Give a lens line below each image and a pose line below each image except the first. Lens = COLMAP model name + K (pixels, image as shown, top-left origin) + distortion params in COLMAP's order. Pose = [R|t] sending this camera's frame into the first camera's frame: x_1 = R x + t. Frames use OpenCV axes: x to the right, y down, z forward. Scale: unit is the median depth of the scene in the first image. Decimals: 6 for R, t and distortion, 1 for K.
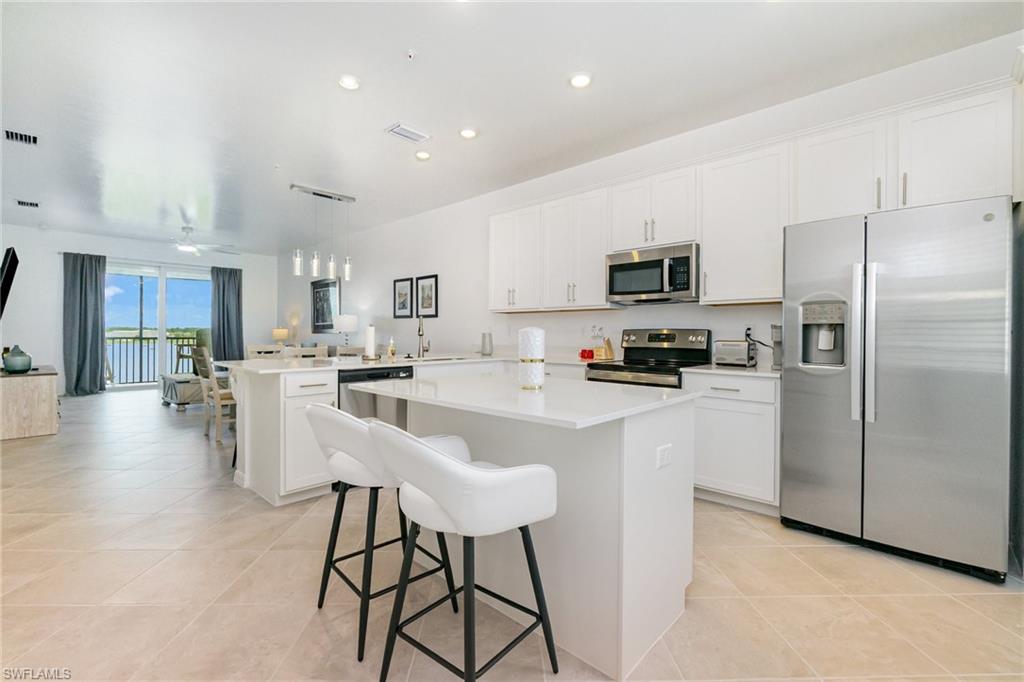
lens RADIAL K [[440.5, 0, 512.5], [0, 440.5, 335.2], [0, 0, 1]] dist [-0.007642, 0.001823]
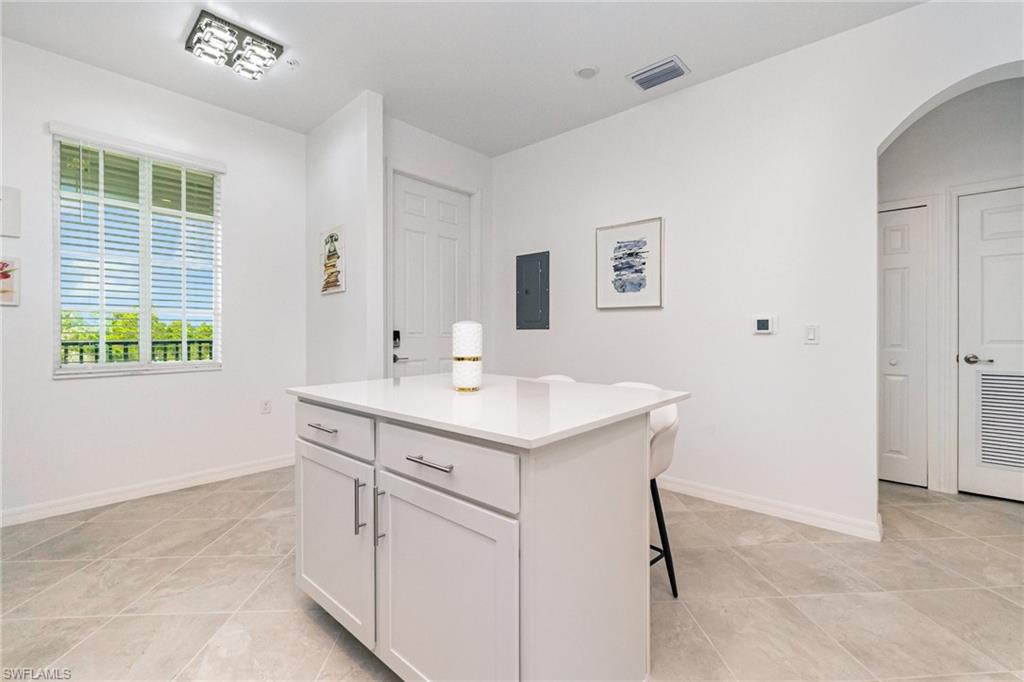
lens RADIAL K [[440.5, 0, 516.6], [0, 440.5, 336.2], [0, 0, 1]] dist [-0.007642, 0.001823]
pose [[-0.999799, -0.008676, -0.018066, -0.013231], [-0.008986, 0.999812, 0.017153, -0.001822], [0.017914, 0.017312, -0.999690, 0.606881]]
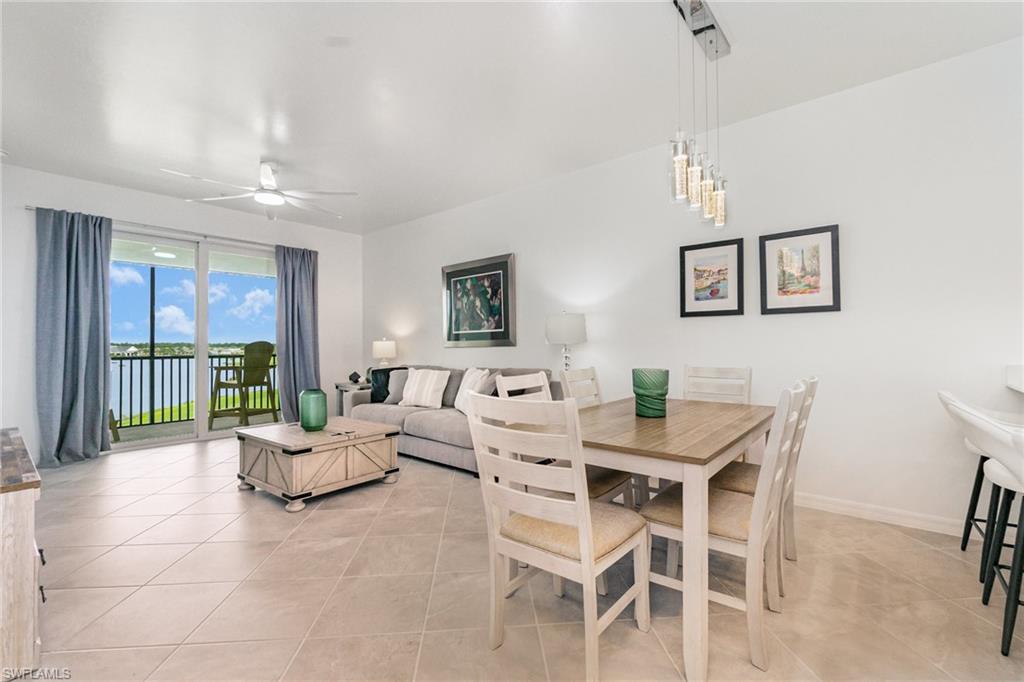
lens RADIAL K [[440.5, 0, 515.5], [0, 440.5, 340.1], [0, 0, 1]] dist [-0.007642, 0.001823]
pose [[0.998772, -0.013723, 0.047607, -0.555697], [0.014414, 0.999796, -0.014184, -0.005846], [-0.047402, 0.014852, 0.998765, 0.521923]]
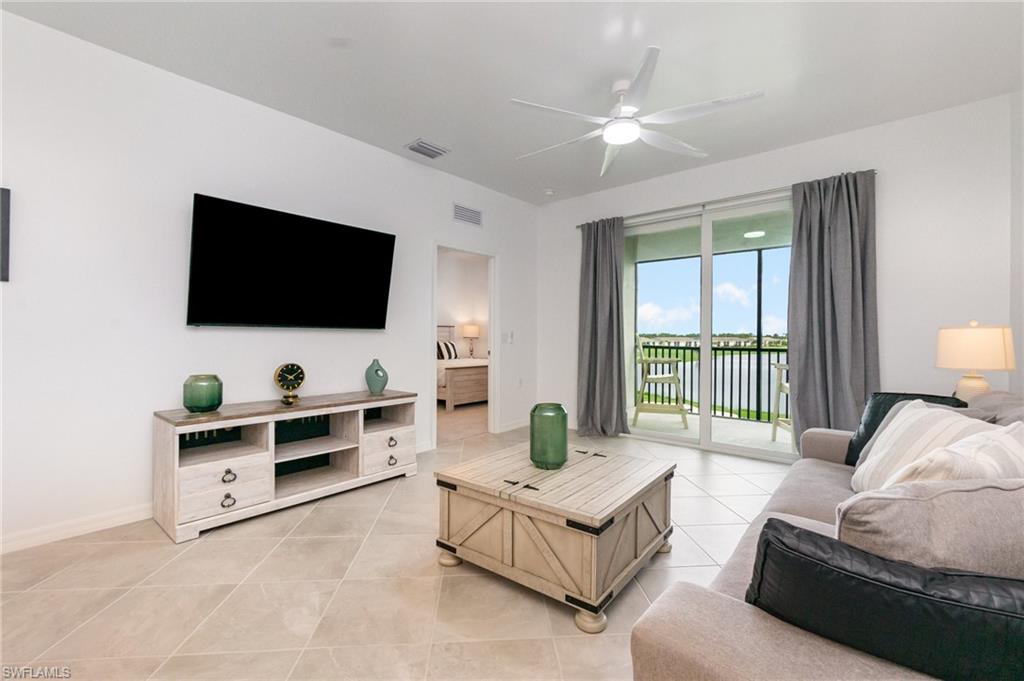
lens RADIAL K [[440.5, 0, 514.2], [0, 440.5, 336.9], [0, 0, 1]] dist [-0.007642, 0.001823]
pose [[0.042189, -0.006502, -0.999088, -0.416601], [-0.009358, 0.999932, -0.006903, -0.007553], [0.999066, 0.009641, 0.042126, 1.076322]]
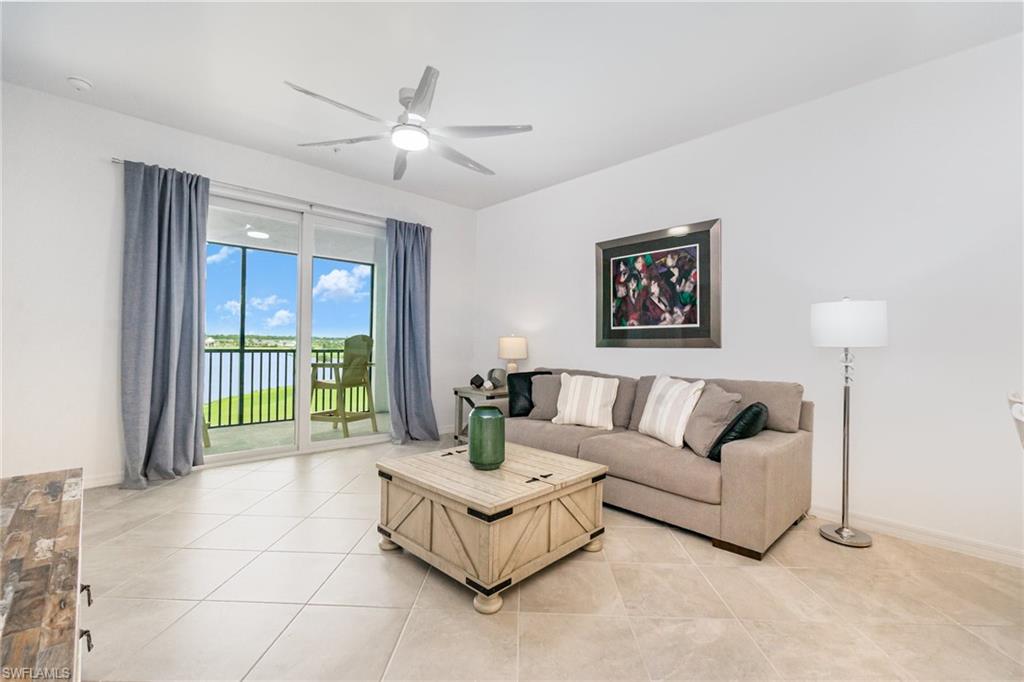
lens RADIAL K [[440.5, 0, 513.2], [0, 440.5, 341.2], [0, 0, 1]] dist [-0.007642, 0.001823]
pose [[0.997781, 0.006574, -0.066250, -0.749324], [-0.007098, 0.999945, -0.007674, -0.008818], [0.066196, 0.008127, 0.997774, 0.728489]]
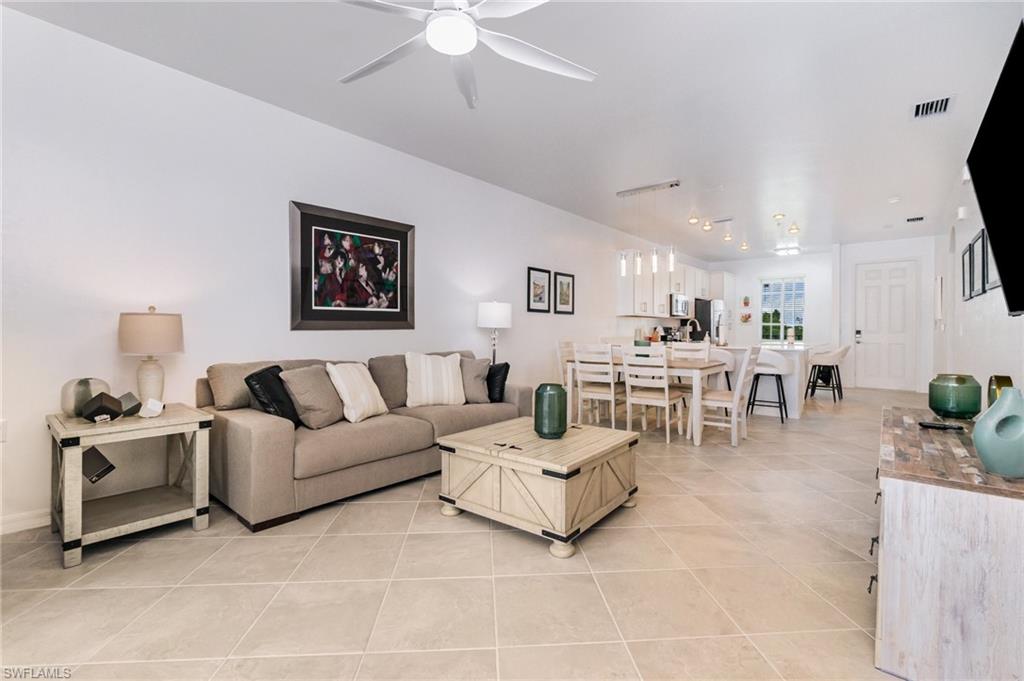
lens RADIAL K [[440.5, 0, 509.8], [0, 440.5, 335.1], [0, 0, 1]] dist [-0.007642, 0.001823]
pose [[-0.029865, -0.019762, 0.999359, -1.247232], [-0.000293, 0.999805, 0.019762, -0.010692], [-0.999554, 0.000298, -0.029865, 1.181470]]
